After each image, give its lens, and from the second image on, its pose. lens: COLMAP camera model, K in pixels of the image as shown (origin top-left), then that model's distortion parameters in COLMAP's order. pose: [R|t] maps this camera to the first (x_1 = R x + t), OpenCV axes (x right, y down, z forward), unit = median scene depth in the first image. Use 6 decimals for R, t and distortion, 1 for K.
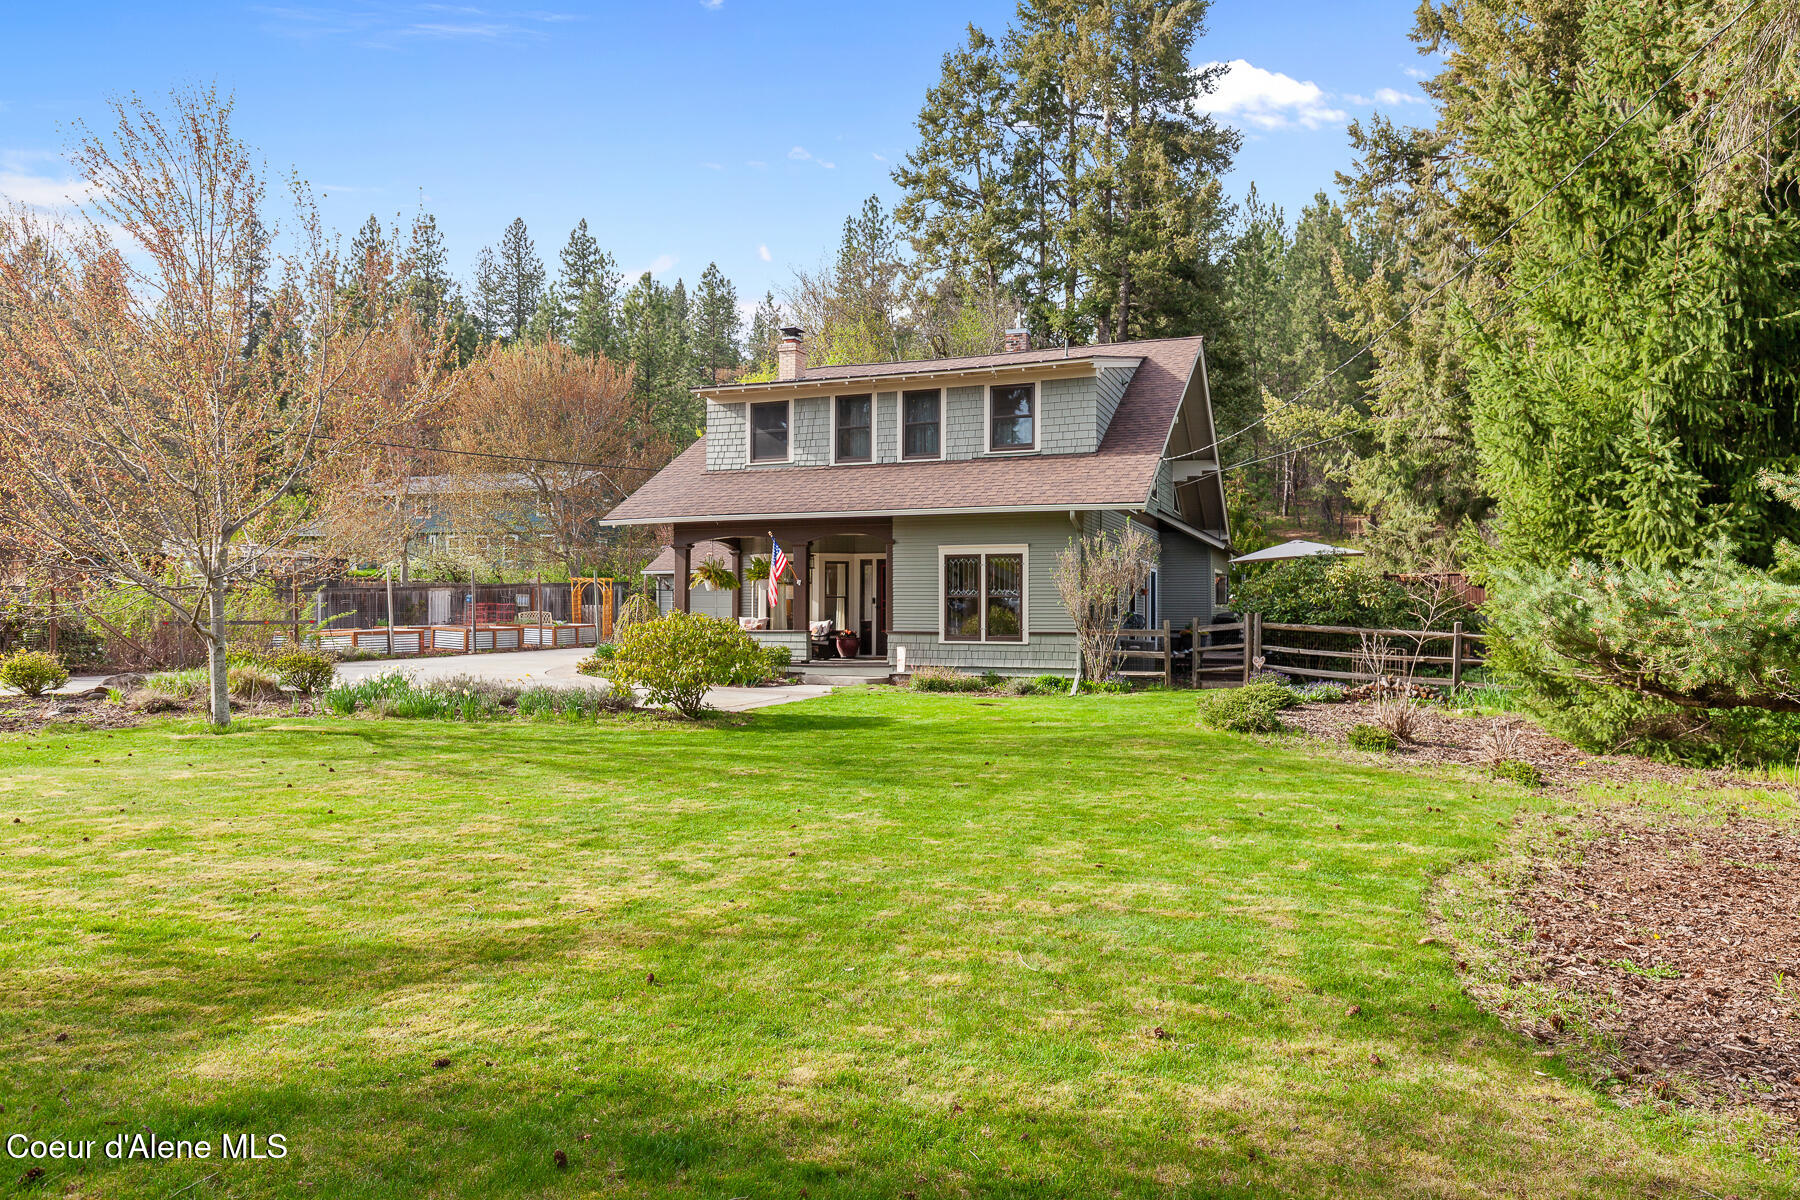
lens RADIAL K [[1242.9, 0, 1003.4], [0, 1242.9, 605.7], [0, 0, 1]] dist [0.004008, -0.003340]
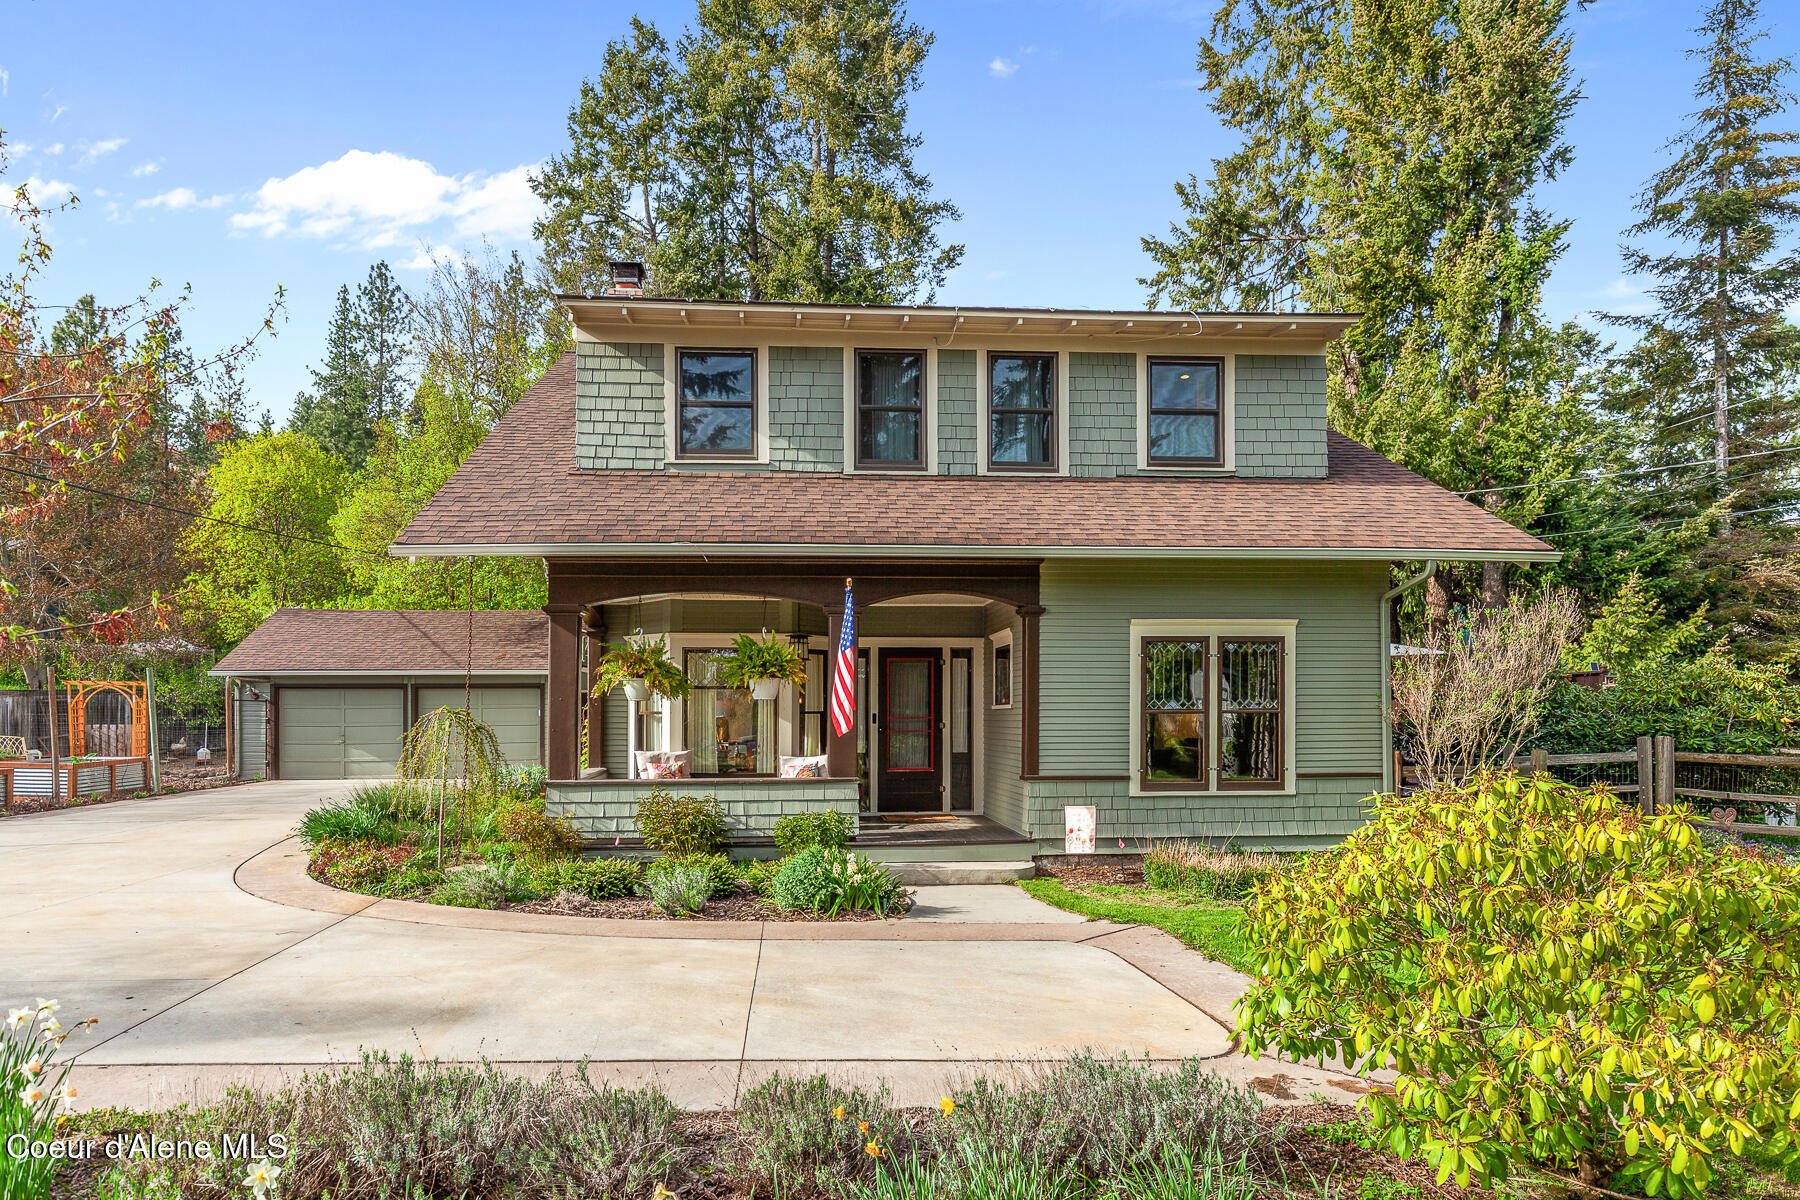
lens RADIAL K [[1008.0, 0, 856.3], [0, 1008.0, 712.7], [0, 0, 1]] dist [0.003849, -0.000452]
pose [[0.905100, -0.004270, 0.425178, -0.324851], [0.005226, 0.999986, -0.001081, -0.006536], [-0.425168, 0.003201, 0.905109, 0.595586]]
